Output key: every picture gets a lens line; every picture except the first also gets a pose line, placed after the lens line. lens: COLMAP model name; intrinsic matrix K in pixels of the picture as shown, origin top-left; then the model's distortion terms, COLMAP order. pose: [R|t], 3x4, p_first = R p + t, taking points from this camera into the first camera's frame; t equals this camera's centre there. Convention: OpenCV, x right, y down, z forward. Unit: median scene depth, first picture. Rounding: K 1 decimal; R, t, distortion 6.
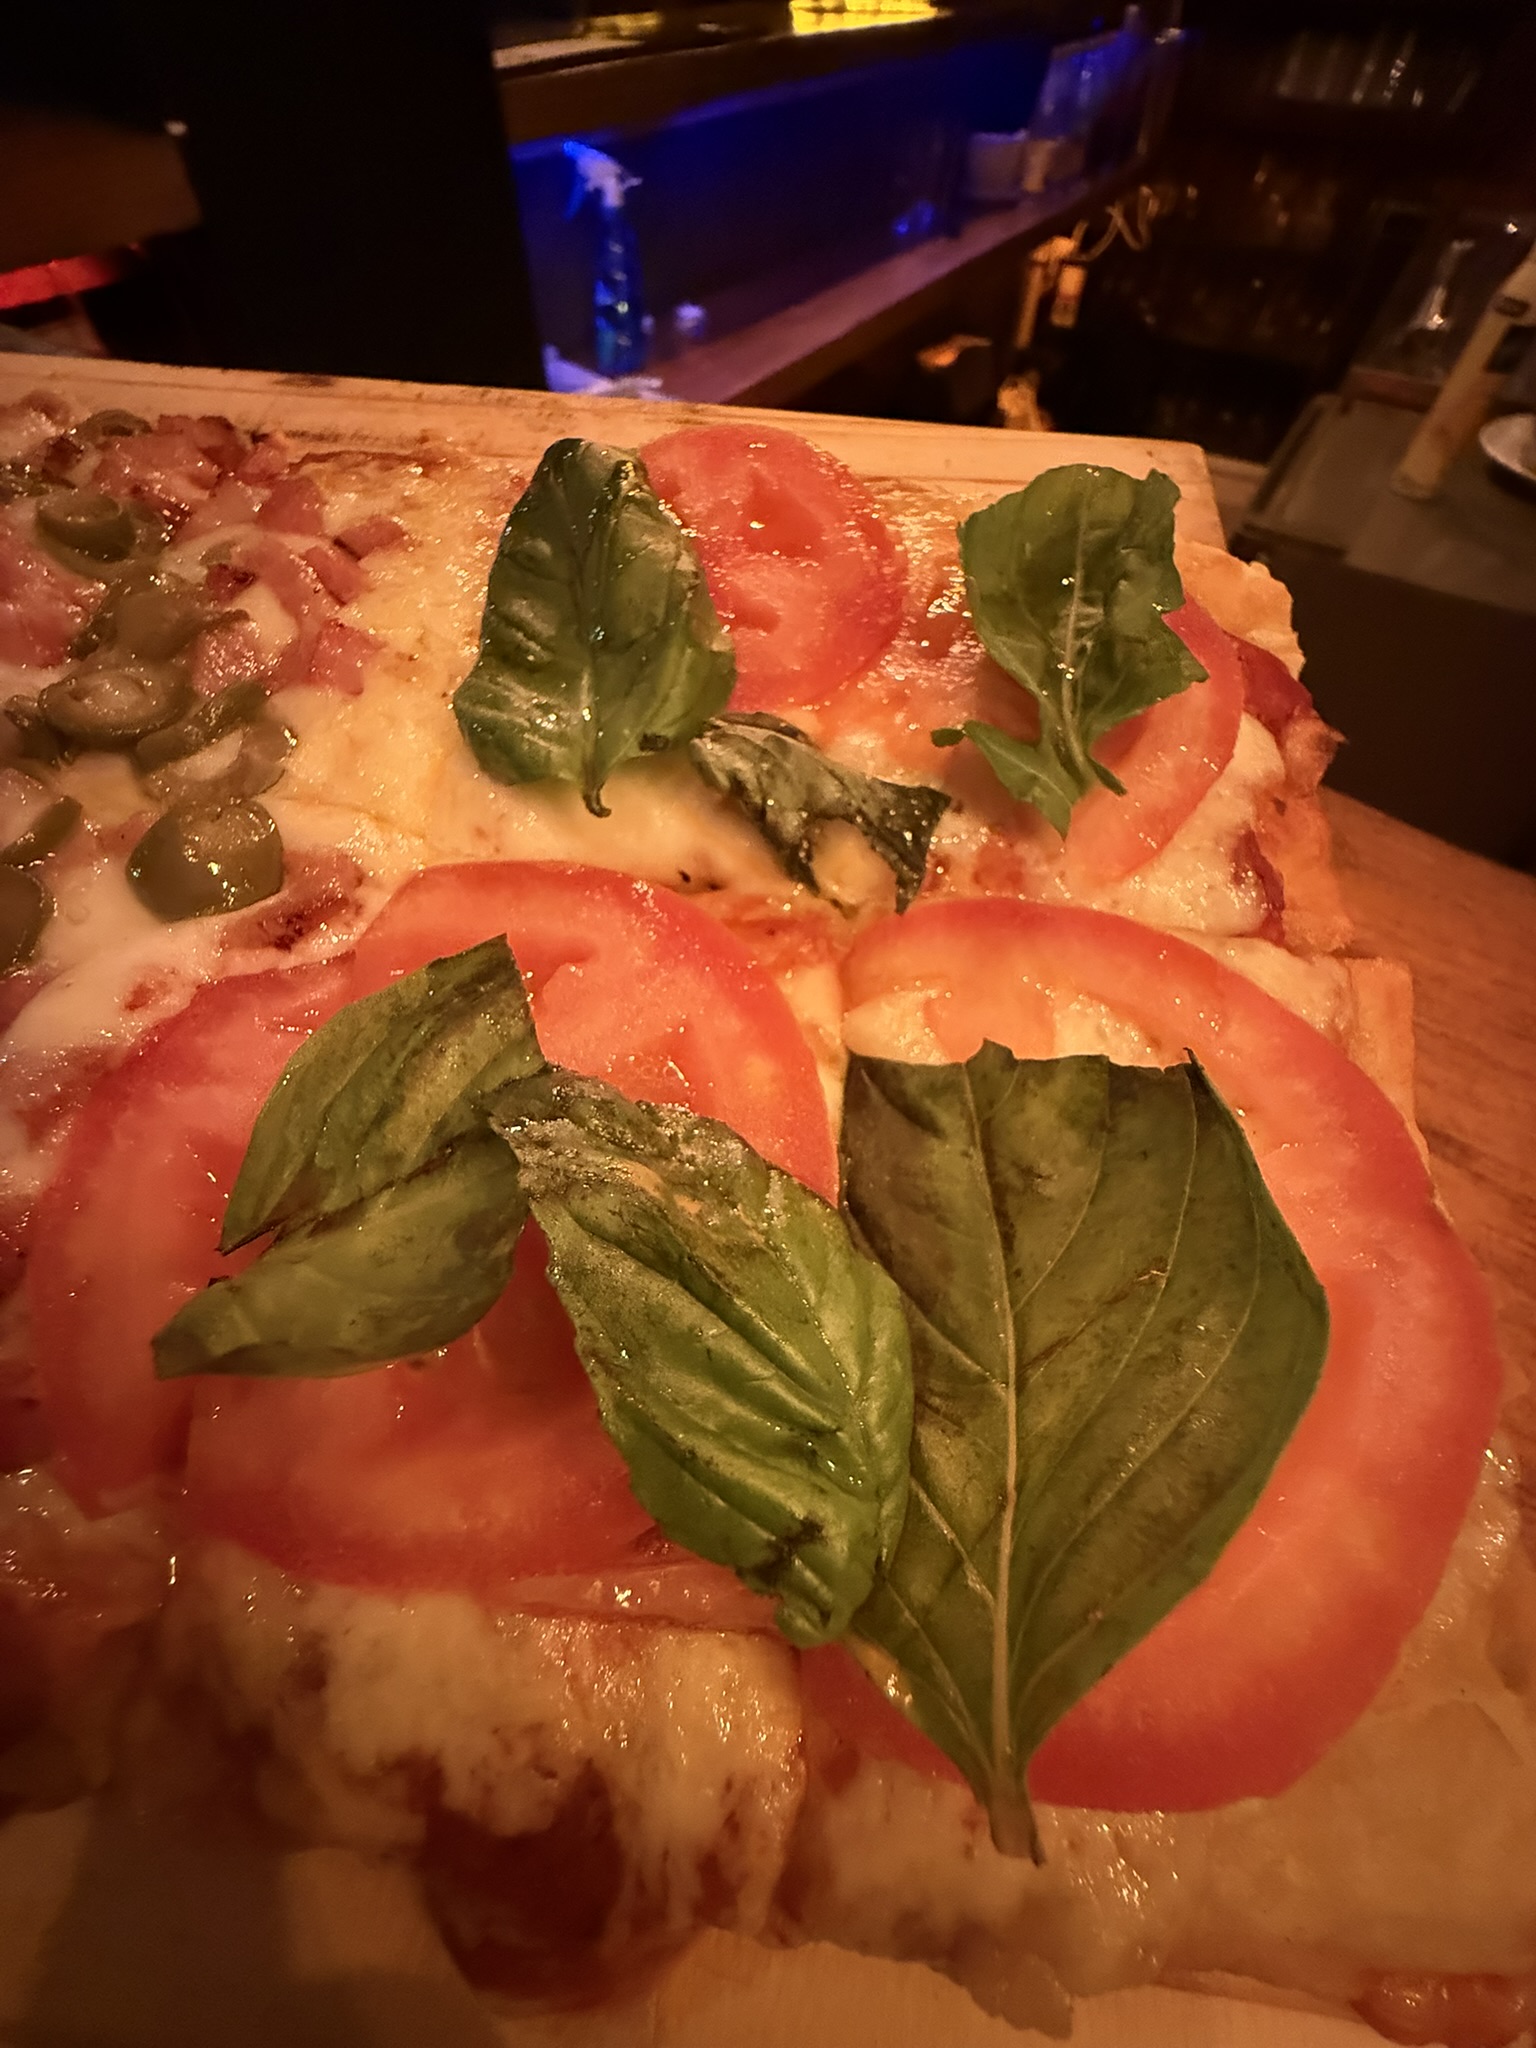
lens RADIAL K [[834.4, 0, 768.0], [0, 834.4, 1024.0], [0, 0, 1]] dist [0.000762, -0.000060]
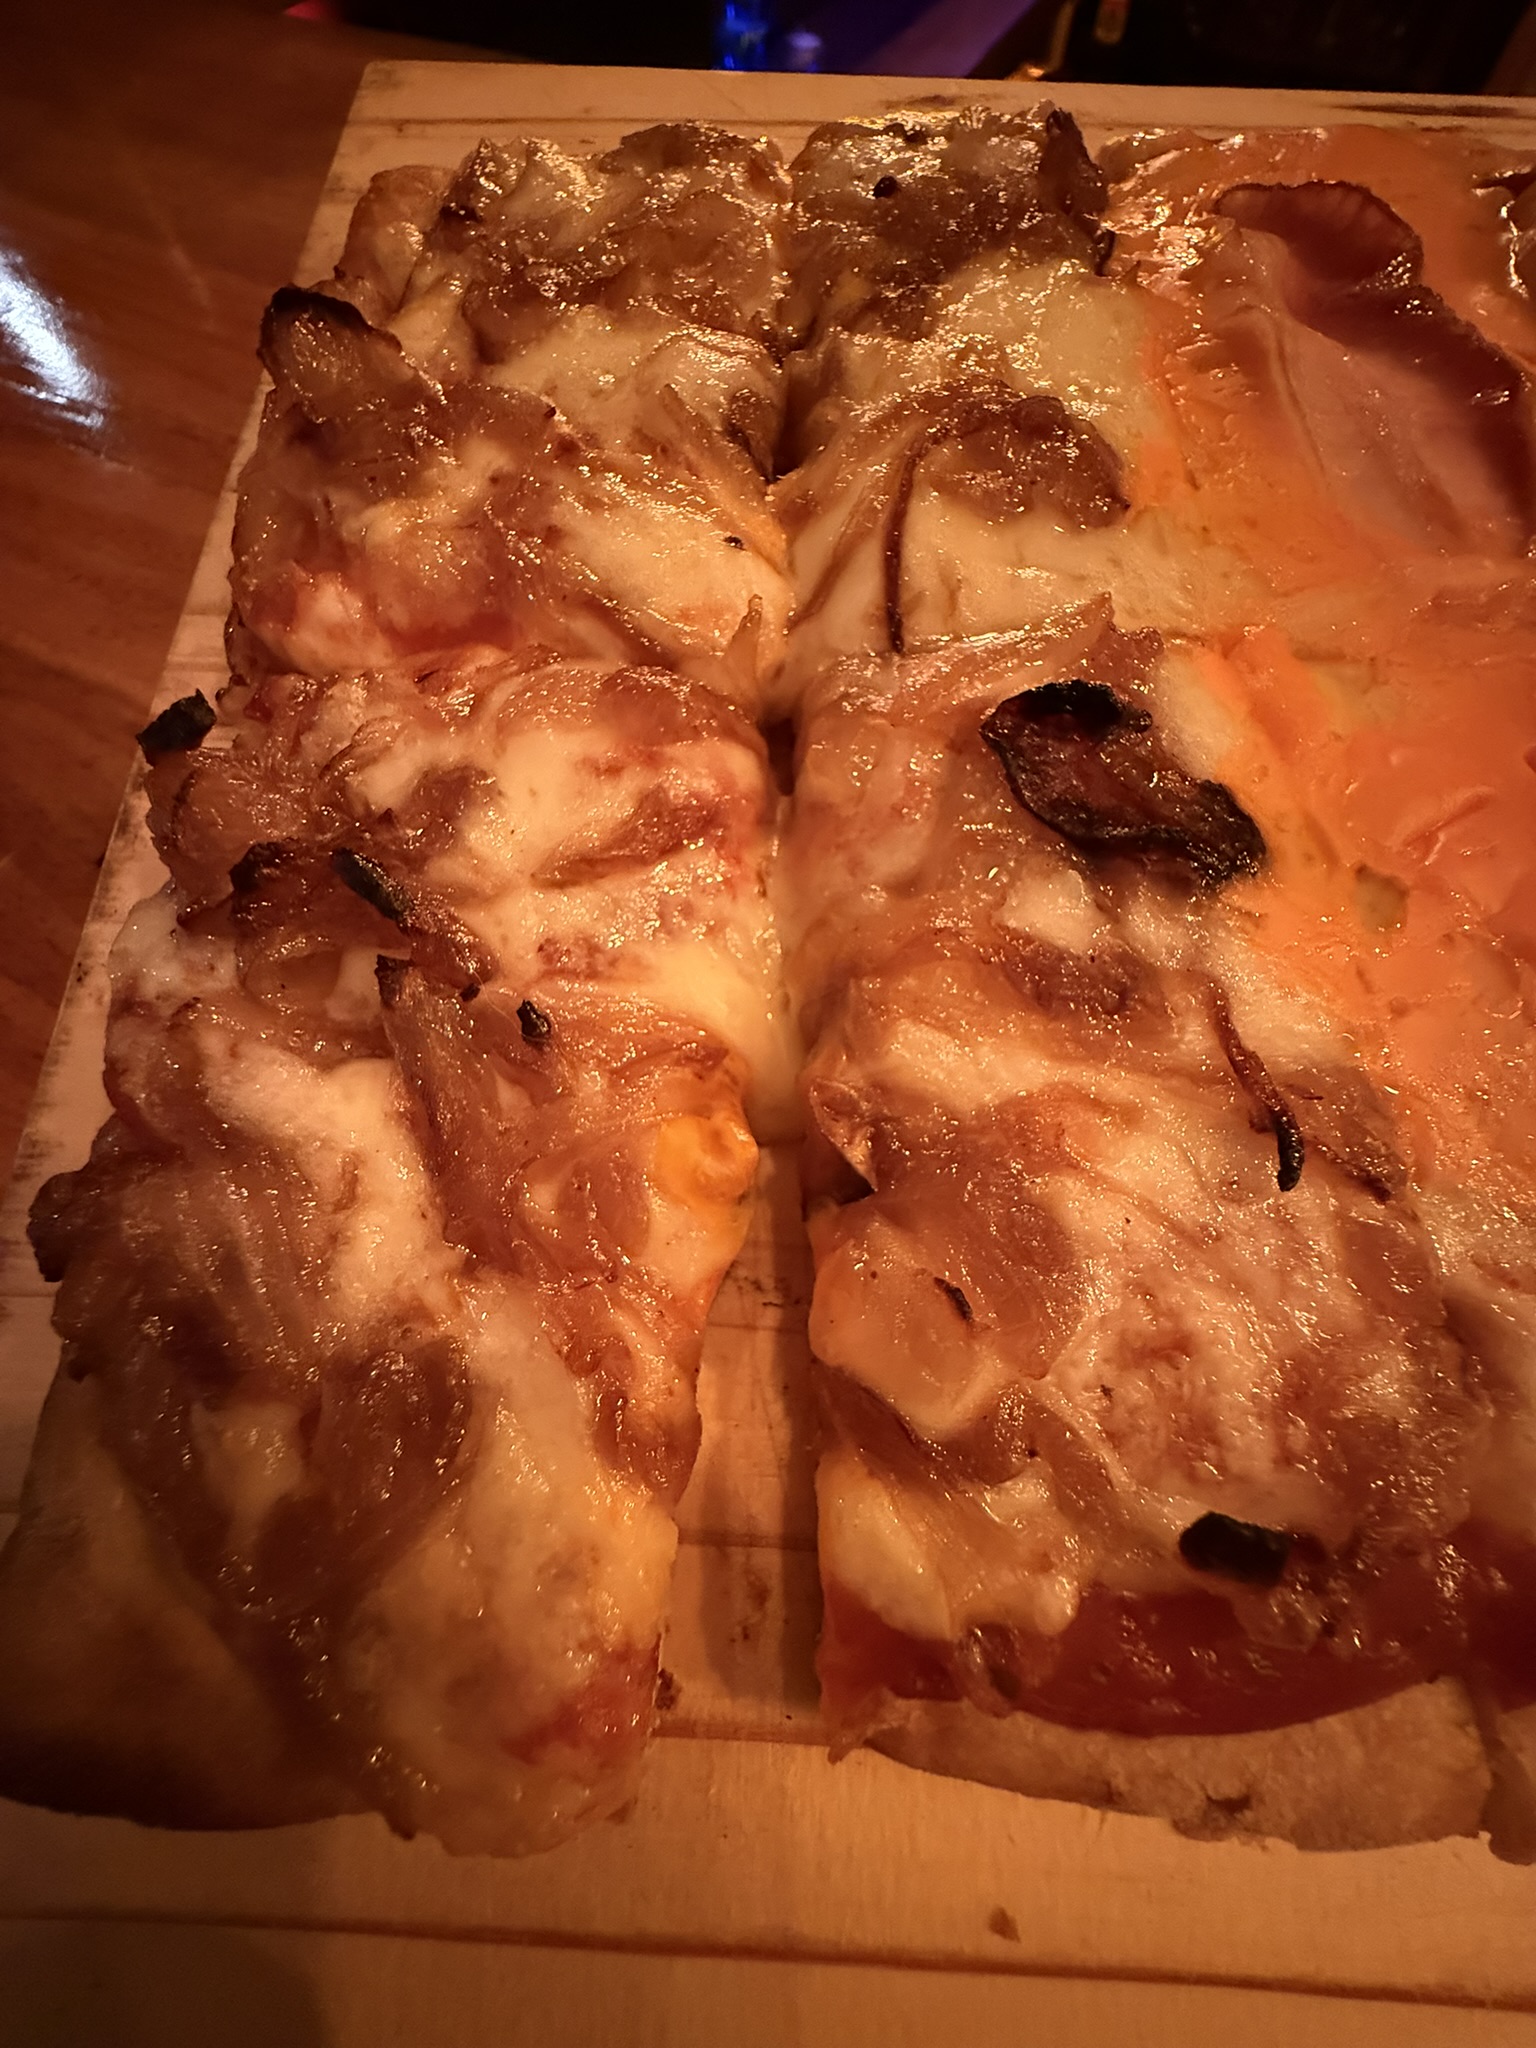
lens RADIAL K [[831.1, 0, 769.4], [0, 831.1, 1029.8], [0, 0, 1]] dist [-0.000664, 0.000078]
pose [[0.994341, -0.098470, 0.039873, -0.190495], [0.090577, 0.981928, 0.166171, -0.015937], [-0.055515, -0.161619, 0.985291, 0.014481]]
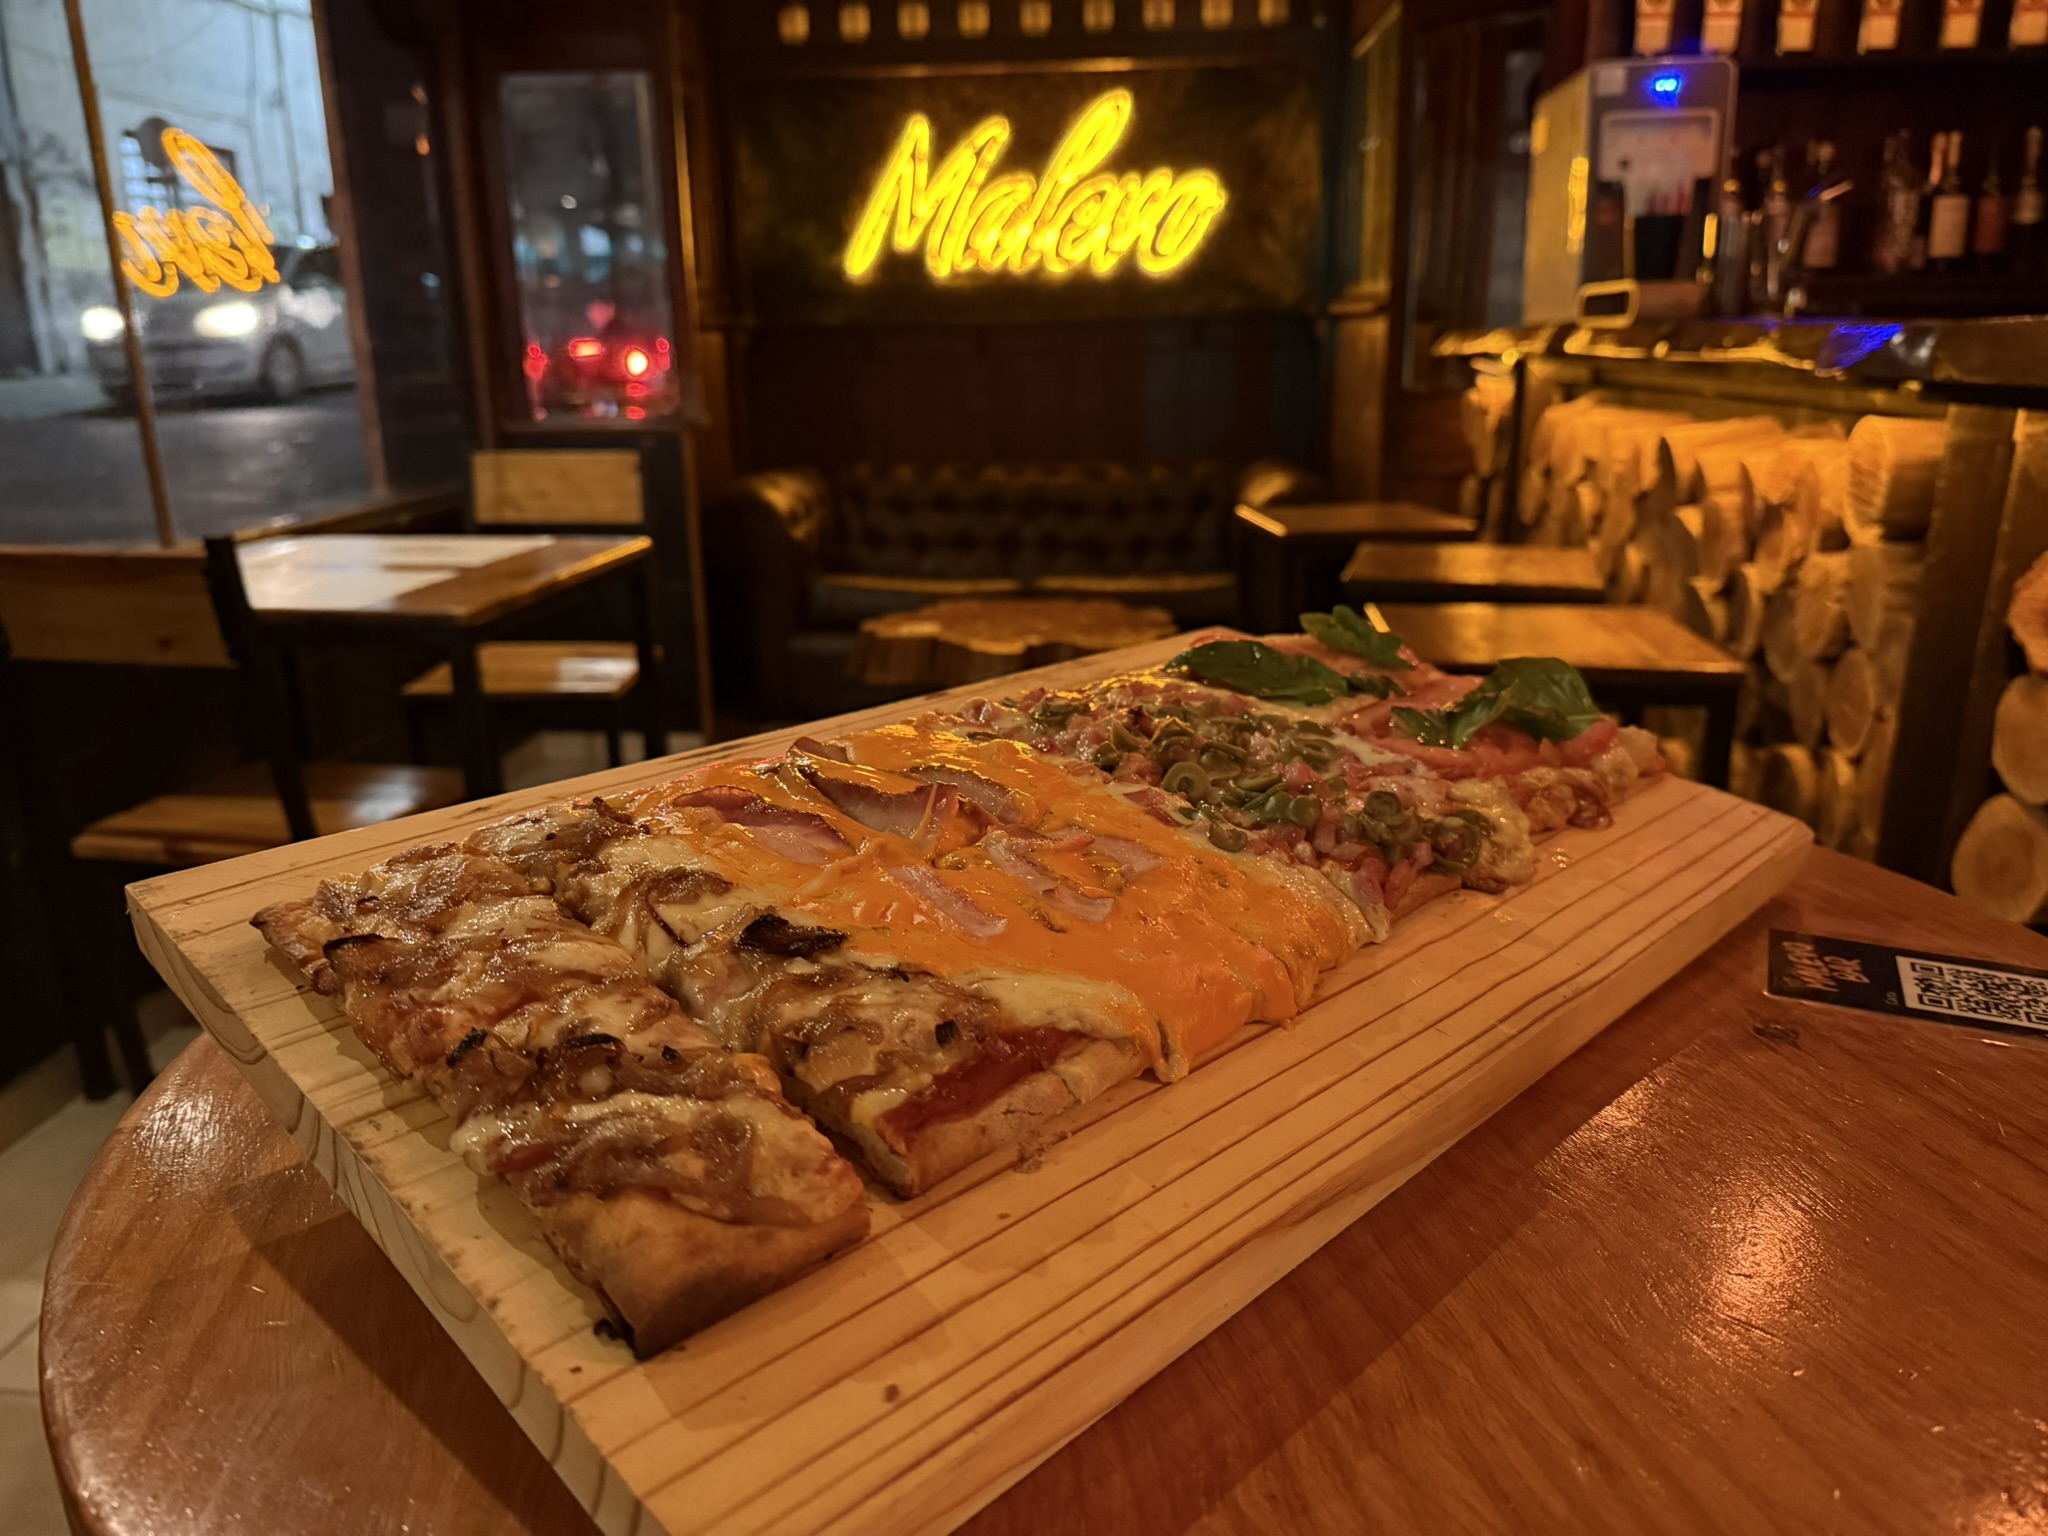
lens RADIAL K [[1461.4, 0, 1033.4], [0, 1461.4, 762.5], [0, 0, 1]] dist [0.136411, -0.254827]
pose [[0.604539, -0.254248, 0.754911, -0.296206], [0.656574, 0.695658, -0.291498, 0.043848], [-0.451048, 0.671877, 0.587484, -0.093731]]
